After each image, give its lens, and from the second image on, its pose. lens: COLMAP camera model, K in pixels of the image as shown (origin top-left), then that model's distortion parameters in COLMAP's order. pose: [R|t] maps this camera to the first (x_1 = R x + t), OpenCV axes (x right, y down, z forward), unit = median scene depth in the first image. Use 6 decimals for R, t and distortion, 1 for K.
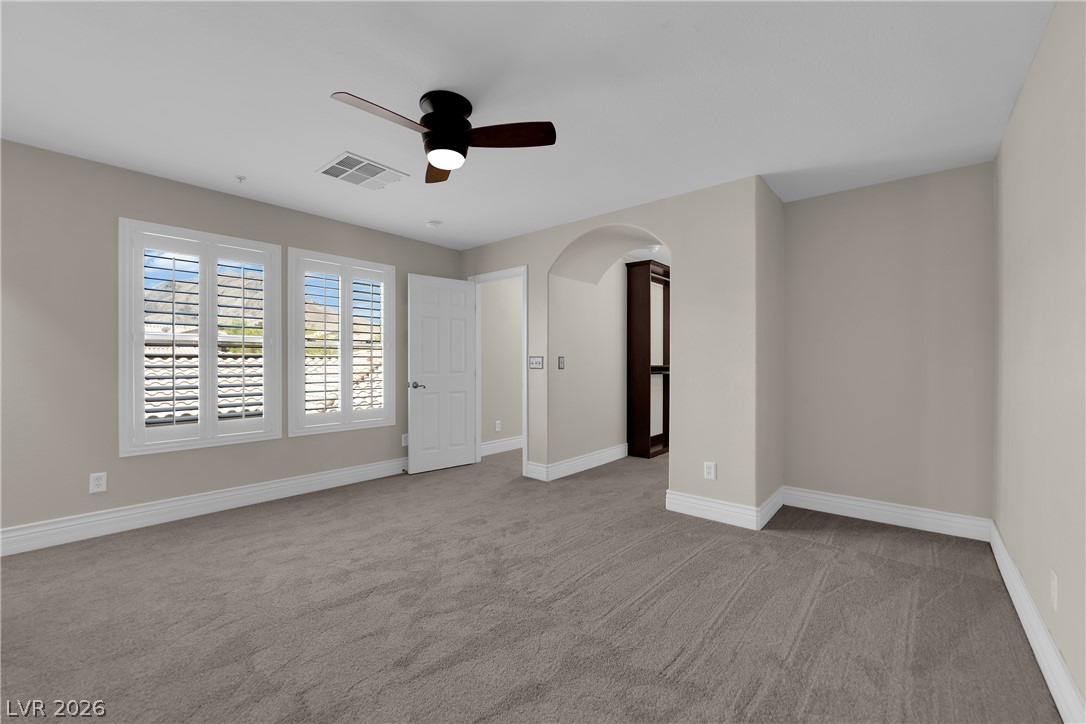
lens RADIAL K [[438.5, 0, 537.3], [0, 438.5, 360.7], [0, 0, 1]] dist [-0.008580, -0.003640]
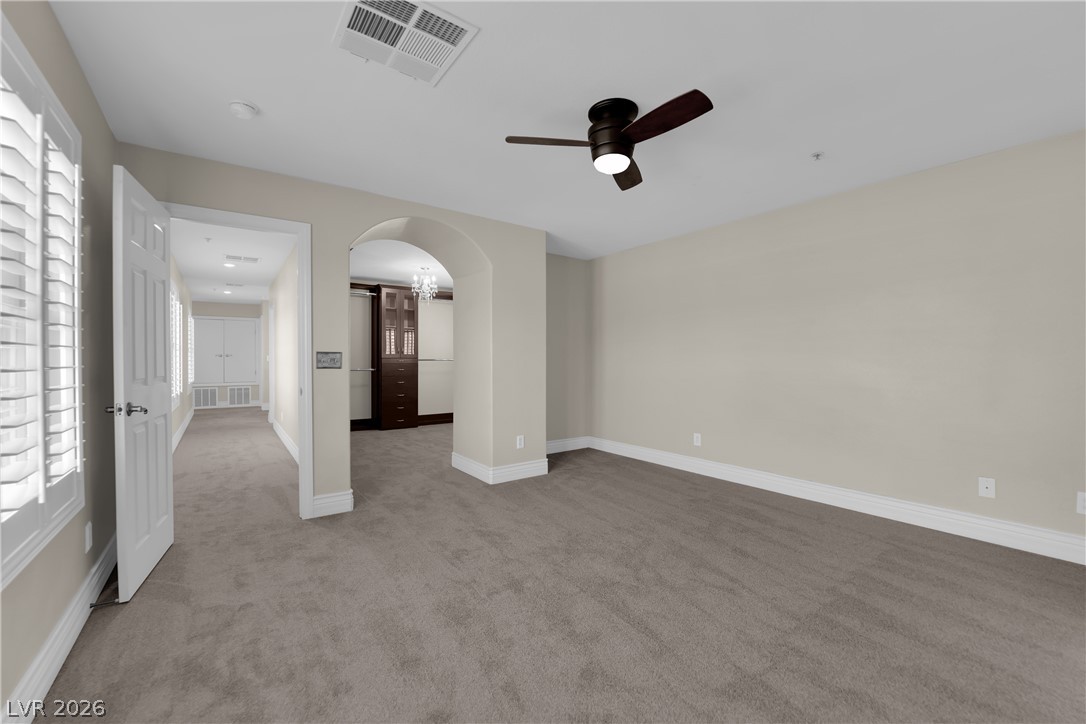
lens RADIAL K [[438.5, 0, 538.6], [0, 438.5, 363.7], [0, 0, 1]] dist [-0.008580, -0.003640]
pose [[0.222462, -0.008827, 0.974901, -0.899144], [-0.003655, 0.999944, 0.009888, 0.001812], [-0.974934, -0.005763, 0.222418, 0.670992]]
